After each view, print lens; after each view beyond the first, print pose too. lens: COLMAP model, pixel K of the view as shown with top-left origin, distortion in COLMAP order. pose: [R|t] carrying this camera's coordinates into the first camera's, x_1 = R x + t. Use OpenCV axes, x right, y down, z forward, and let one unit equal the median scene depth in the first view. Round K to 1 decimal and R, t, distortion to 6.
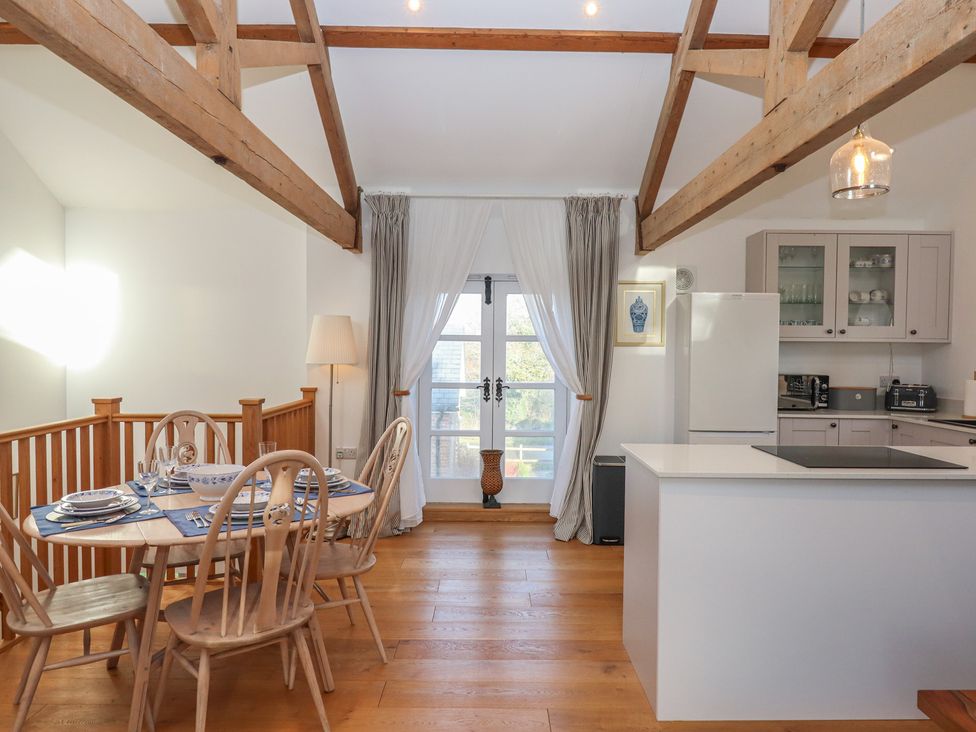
lens RADIAL K [[657.0, 0, 488.0], [0, 657.0, 366.0], [0, 0, 1]] dist [-0.002944, -0.001549]
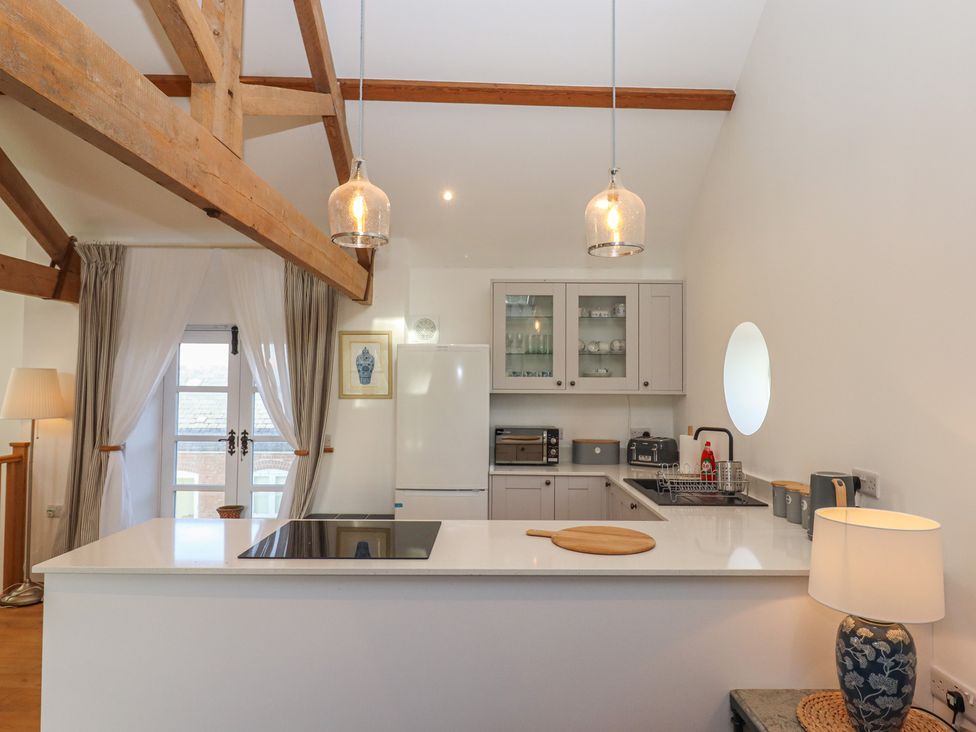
lens RADIAL K [[619.4, 0, 488.0], [0, 619.4, 366.0], [0, 0, 1]] dist [-0.001442, 0.000097]
pose [[0.999997, -0.001585, 0.001738, 0.413615], [0.001689, 0.998118, -0.061292, -0.022248], [-0.001638, 0.061295, 0.998118, 0.089698]]
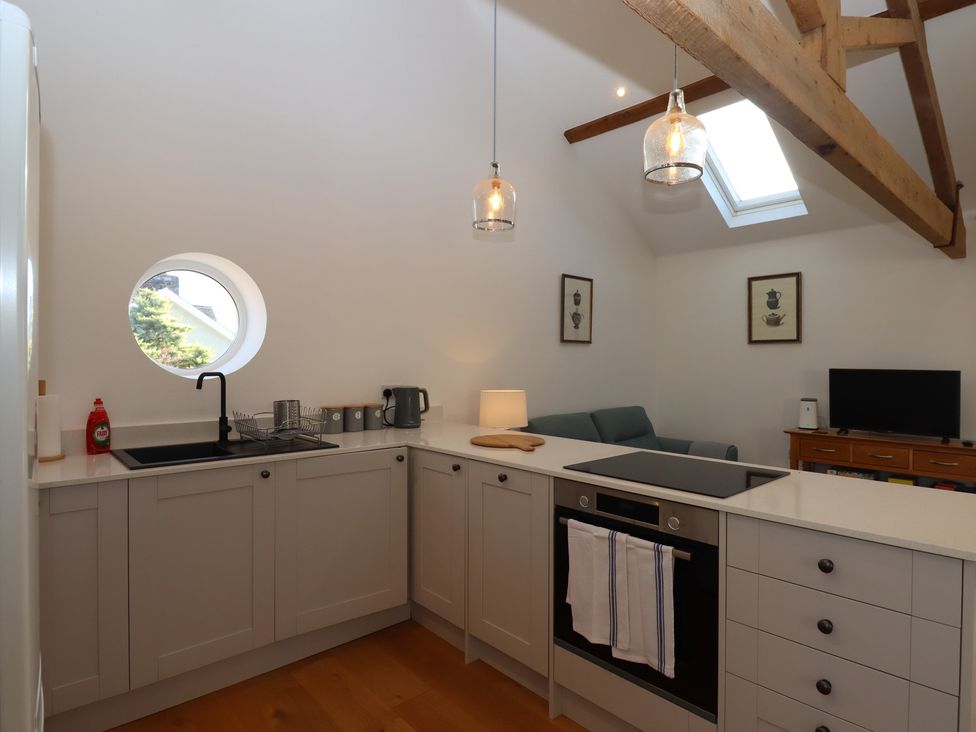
lens RADIAL K [[546.4, 0, 501.0], [0, 546.4, 365.7], [0, 0, 1]] dist [-0.001380, -0.001628]
pose [[-0.685705, -0.016892, 0.727683, 0.099459], [0.009702, 0.999430, 0.032342, -0.015188], [-0.727815, 0.029237, -0.685150, 0.947694]]
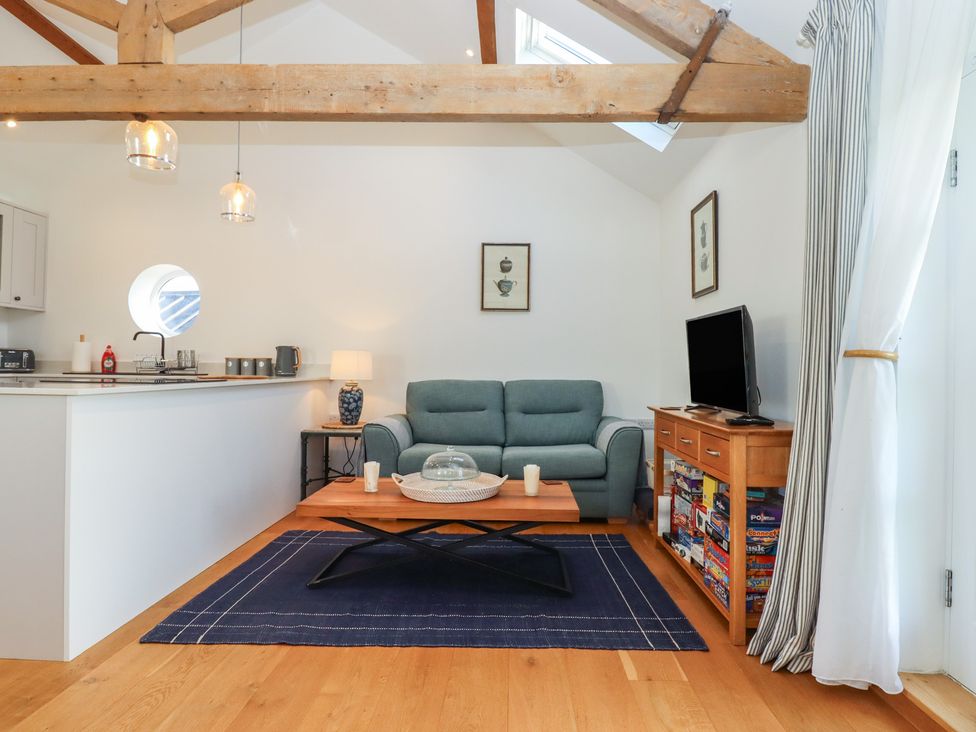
lens RADIAL K [[575.9, 0, 488.0], [0, 575.9, 366.0], [0, 0, 1]] dist [0.005864, 0.000747]
pose [[0.031829, -0.005566, 0.999478, -0.274304], [0.013525, 0.999895, 0.005137, 0.064787], [-0.999402, 0.013354, 0.031901, 0.198389]]
